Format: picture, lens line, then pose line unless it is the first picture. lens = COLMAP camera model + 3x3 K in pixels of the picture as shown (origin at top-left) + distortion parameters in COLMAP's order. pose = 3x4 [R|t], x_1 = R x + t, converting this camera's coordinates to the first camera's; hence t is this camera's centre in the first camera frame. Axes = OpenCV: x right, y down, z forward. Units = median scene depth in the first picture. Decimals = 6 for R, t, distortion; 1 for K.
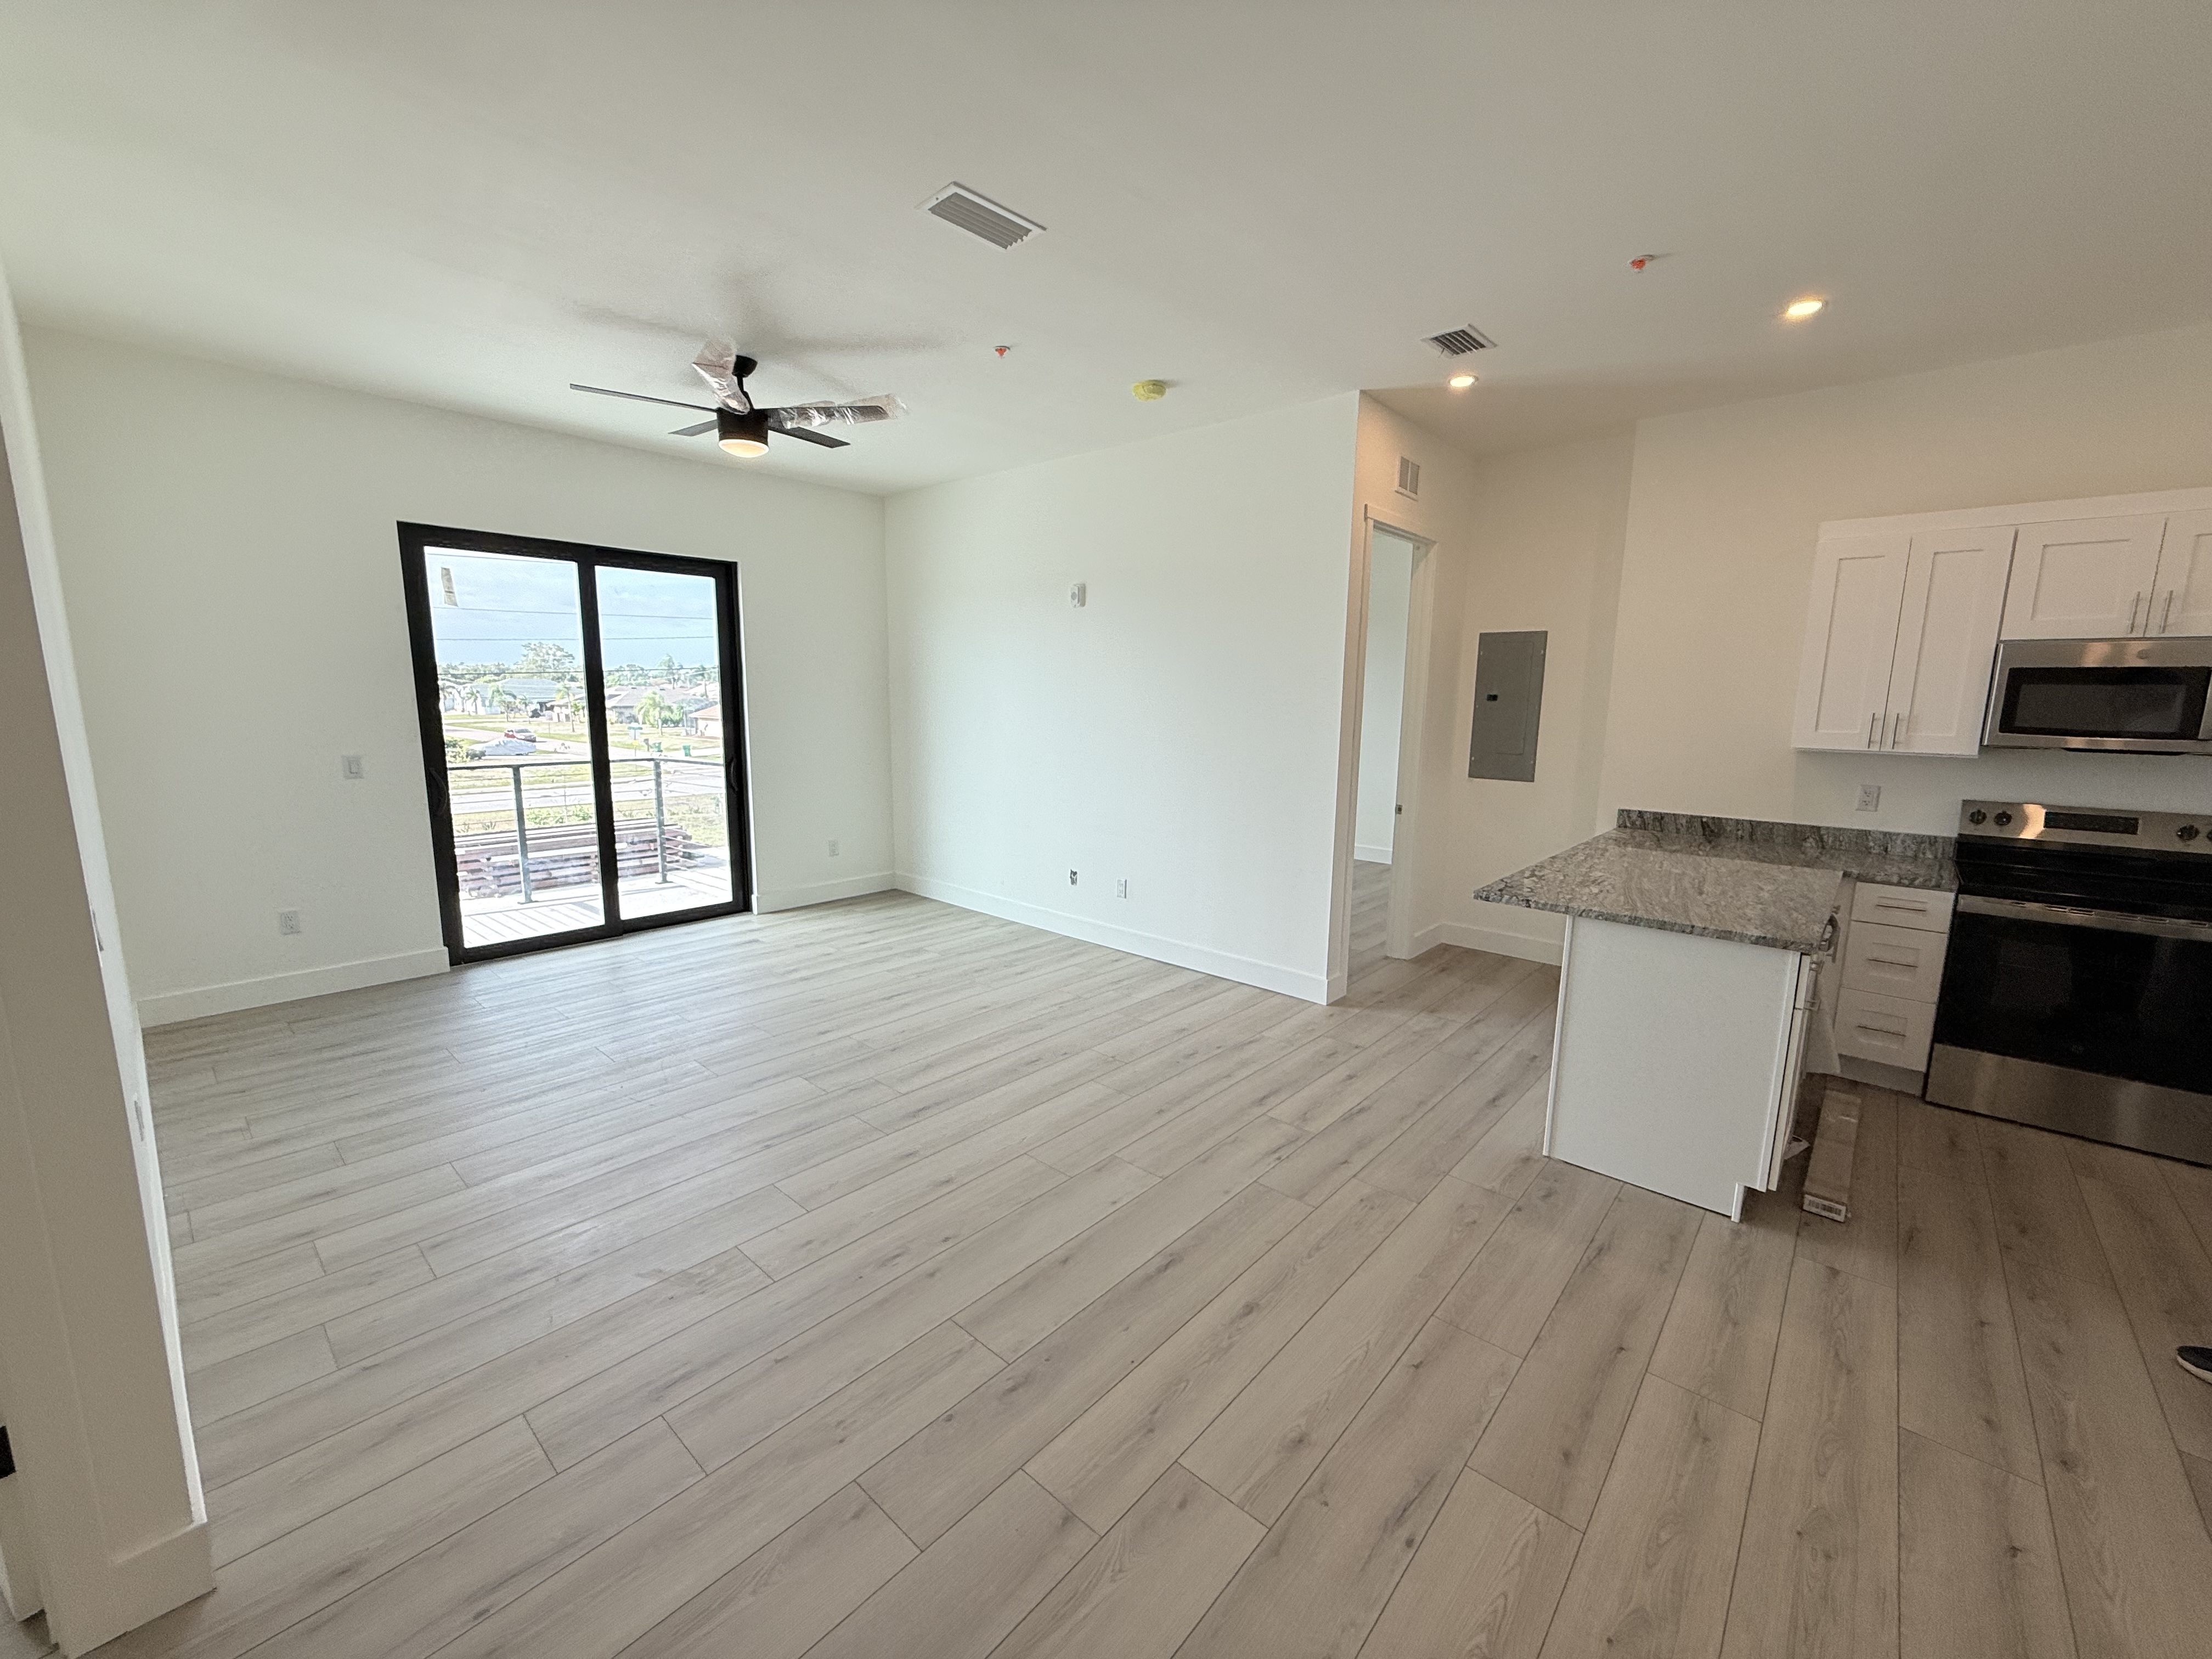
lens RADIAL K [[877.3, 0, 1106.0], [0, 877.3, 829.5], [0, 0, 1]] dist [0.017798, -0.000109]
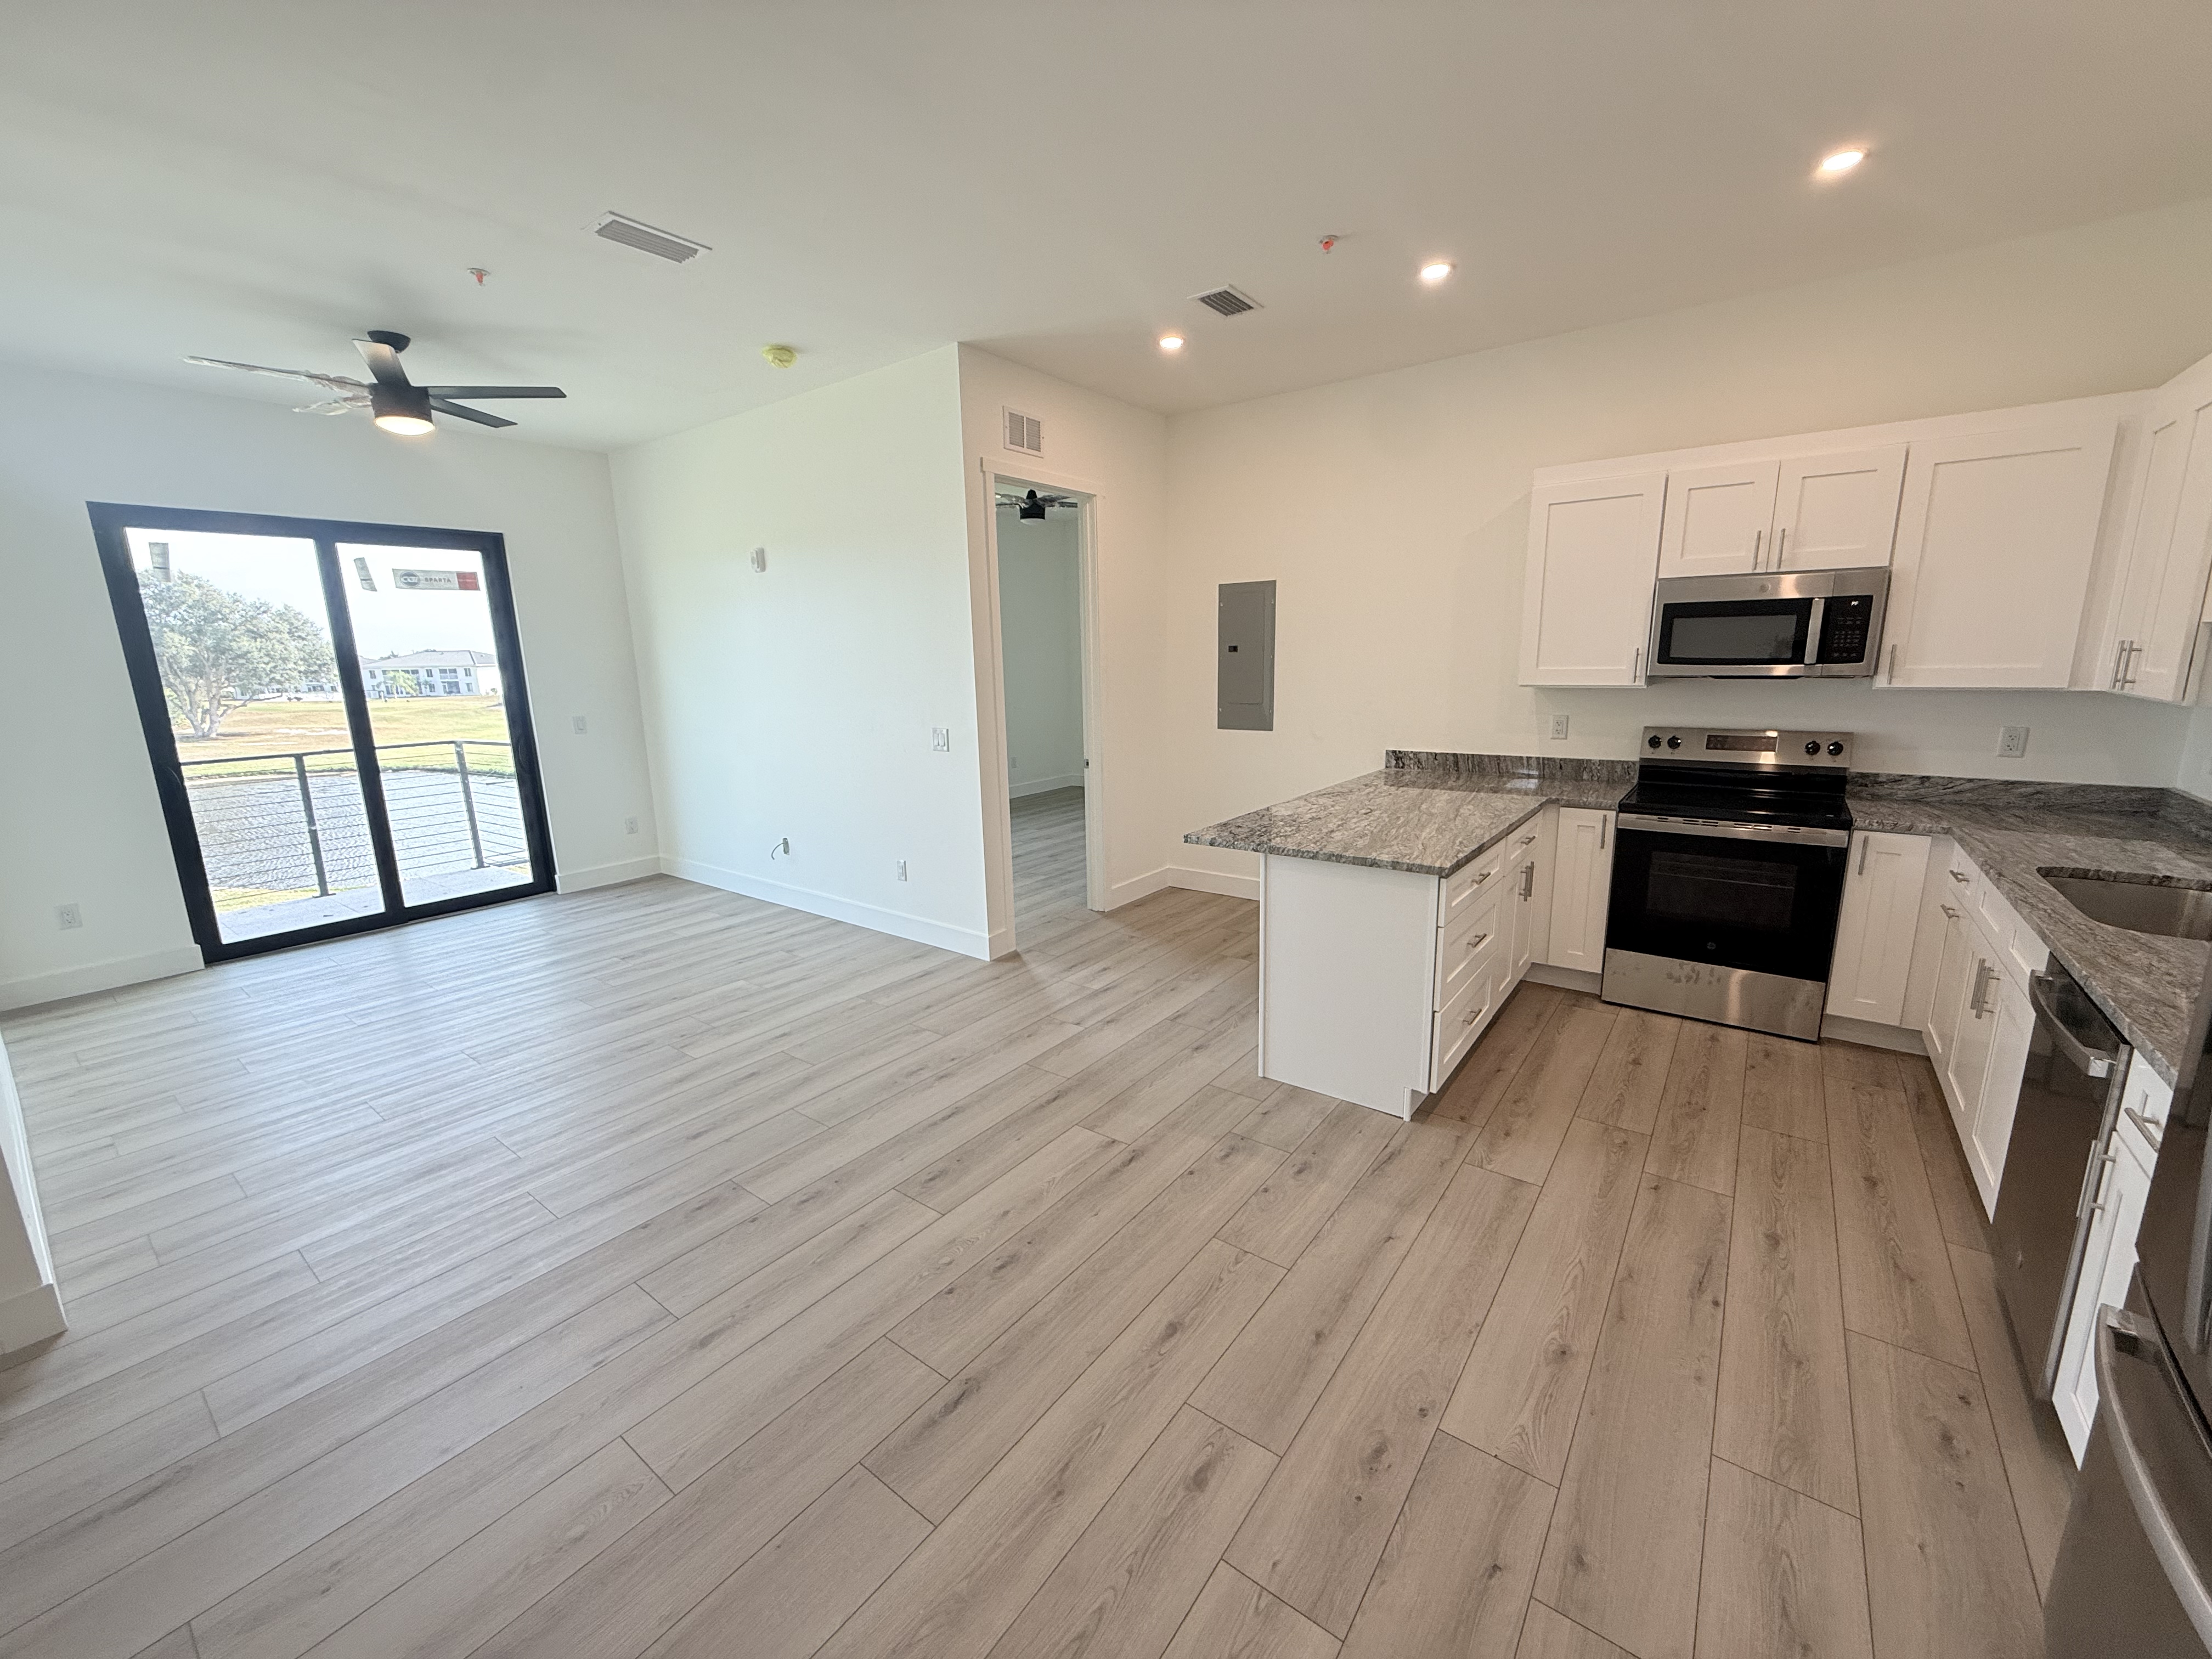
lens RADIAL K [[892.4, 0, 1094.3], [0, 892.4, 826.0], [0, 0, 1]] dist [0.010953, -0.000057]
pose [[0.996883, -0.050739, 0.060409, 0.229640], [0.048096, 0.997854, 0.044428, 0.006866], [-0.062534, -0.041384, 0.997184, -0.053812]]
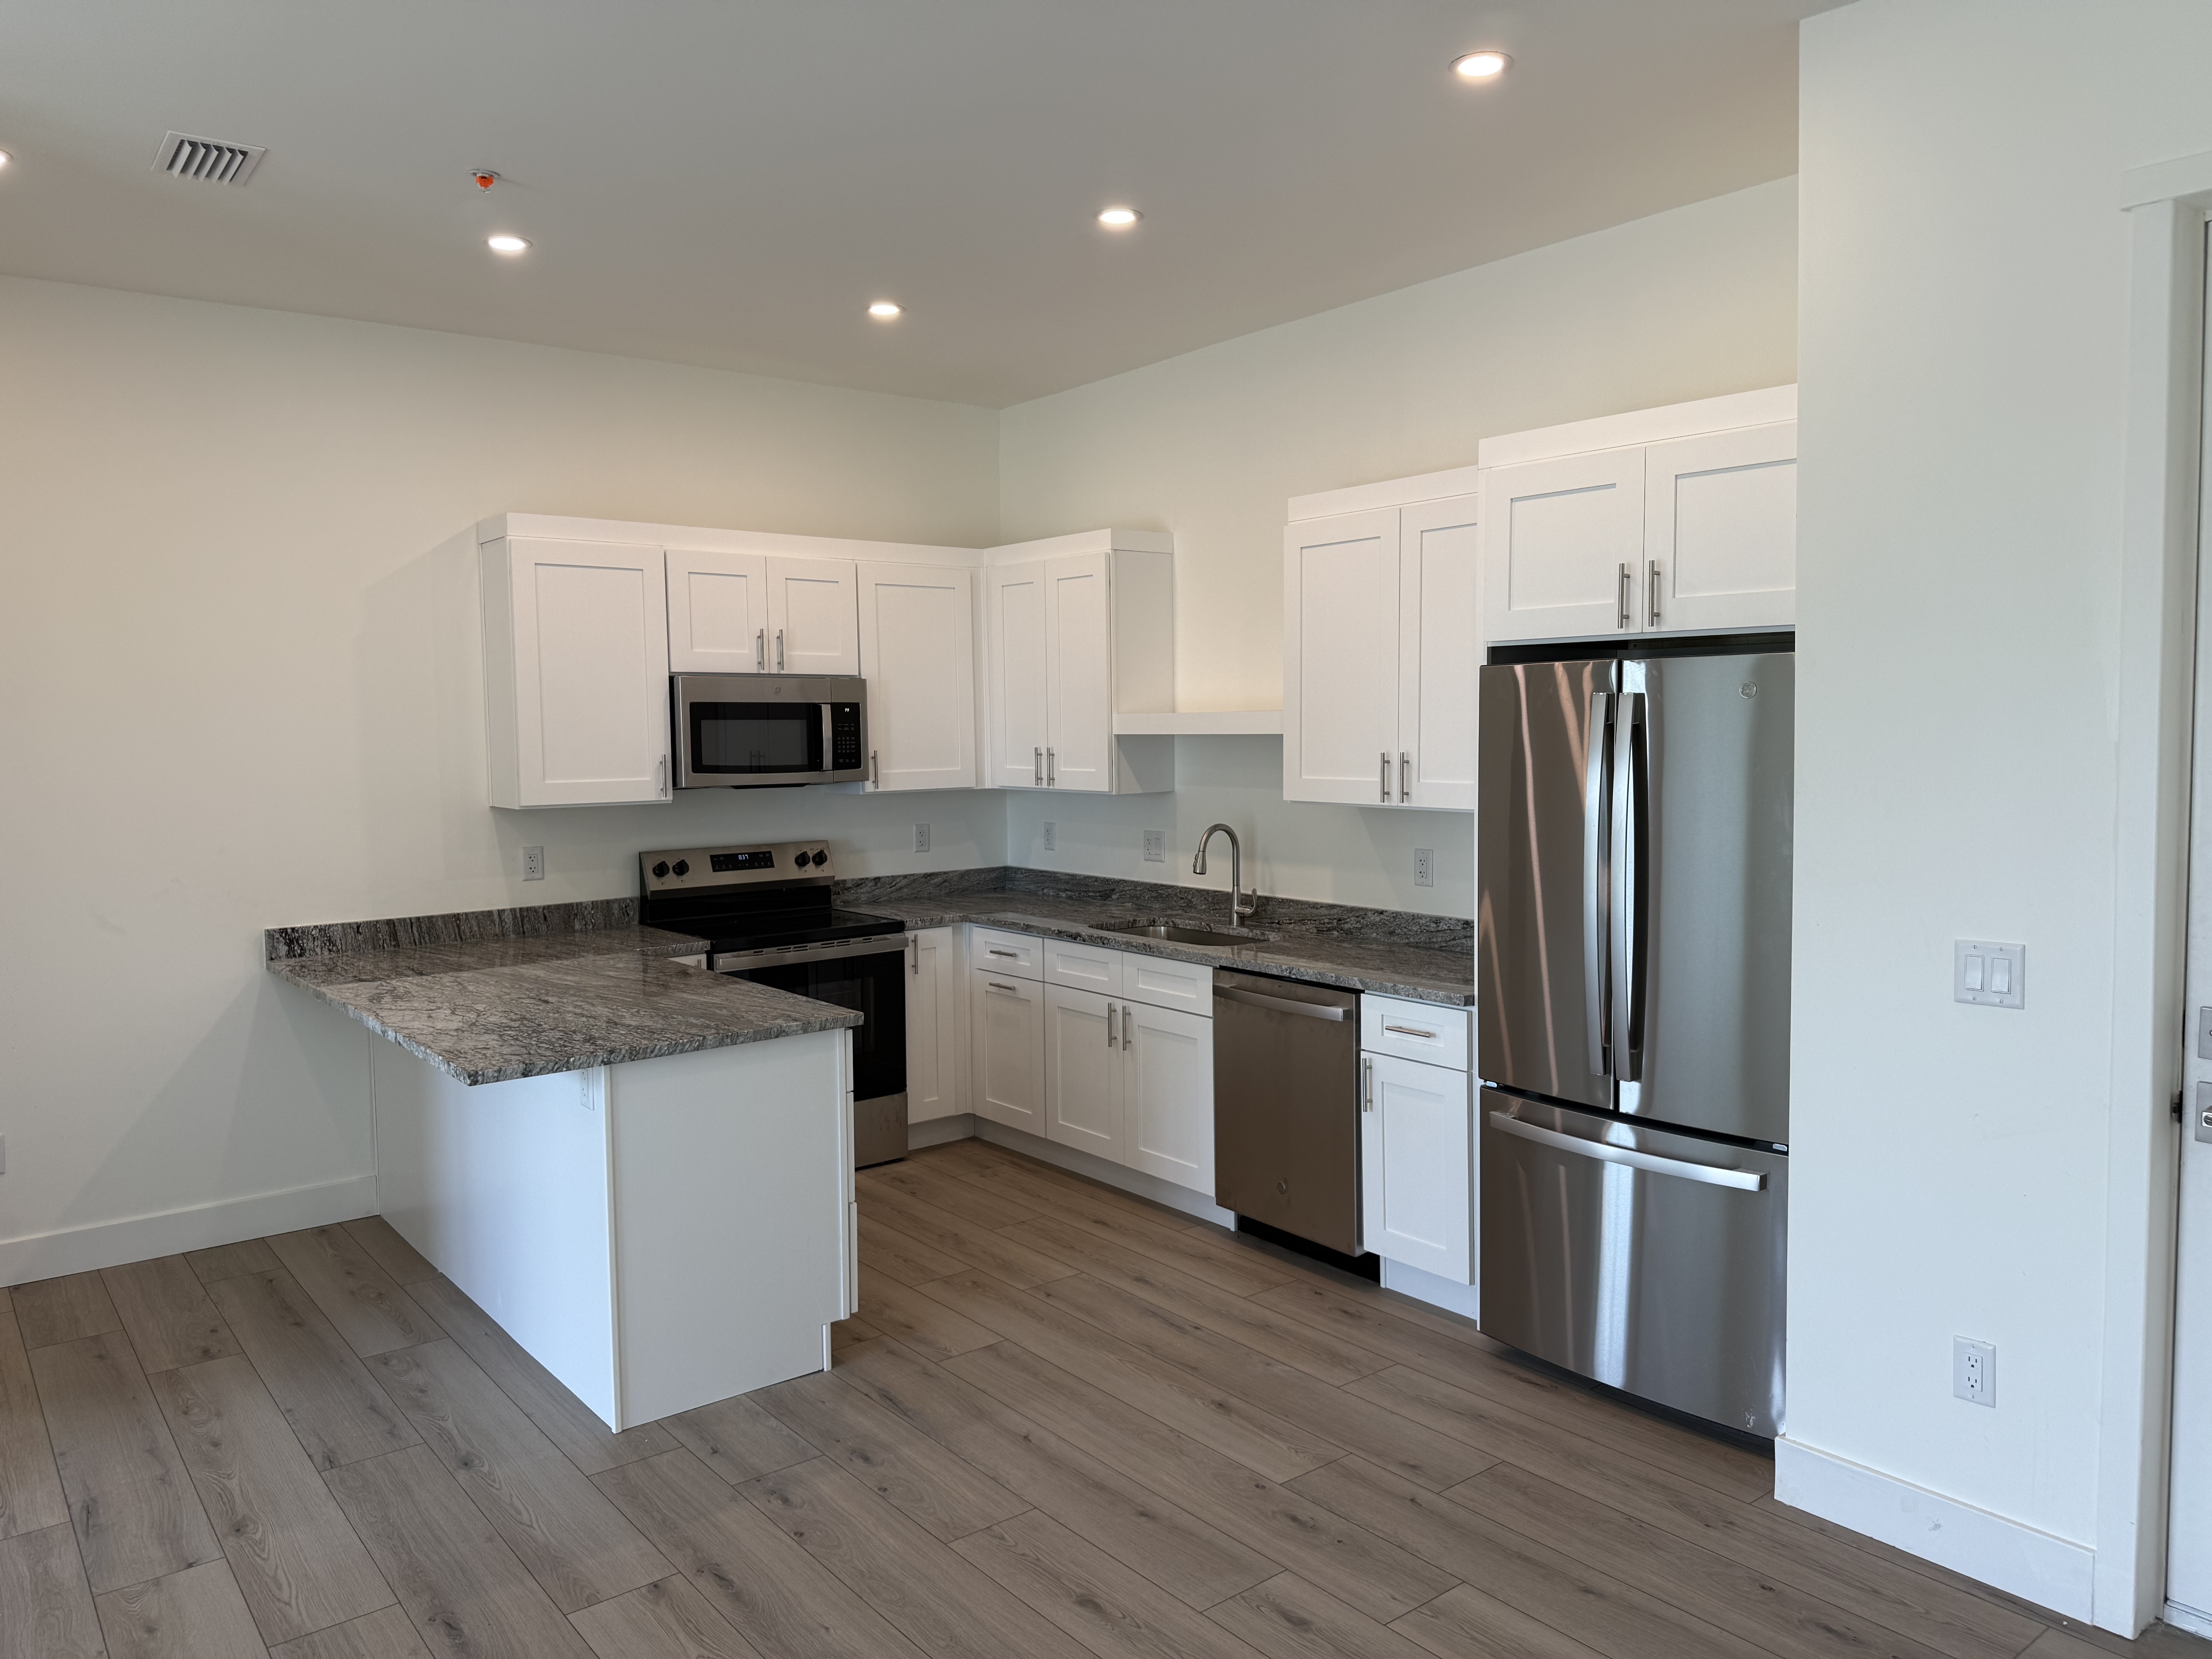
lens RADIAL K [[1570.0, 0, 1106.0], [0, 1570.0, 829.5], [0, 0, 1]] dist [0.006609, 0.000439]
pose [[0.179329, -0.092587, 0.979423, -0.467813], [0.165000, 0.984290, 0.062837, -0.081078], [-0.969854, 0.150336, 0.191788, 0.292382]]
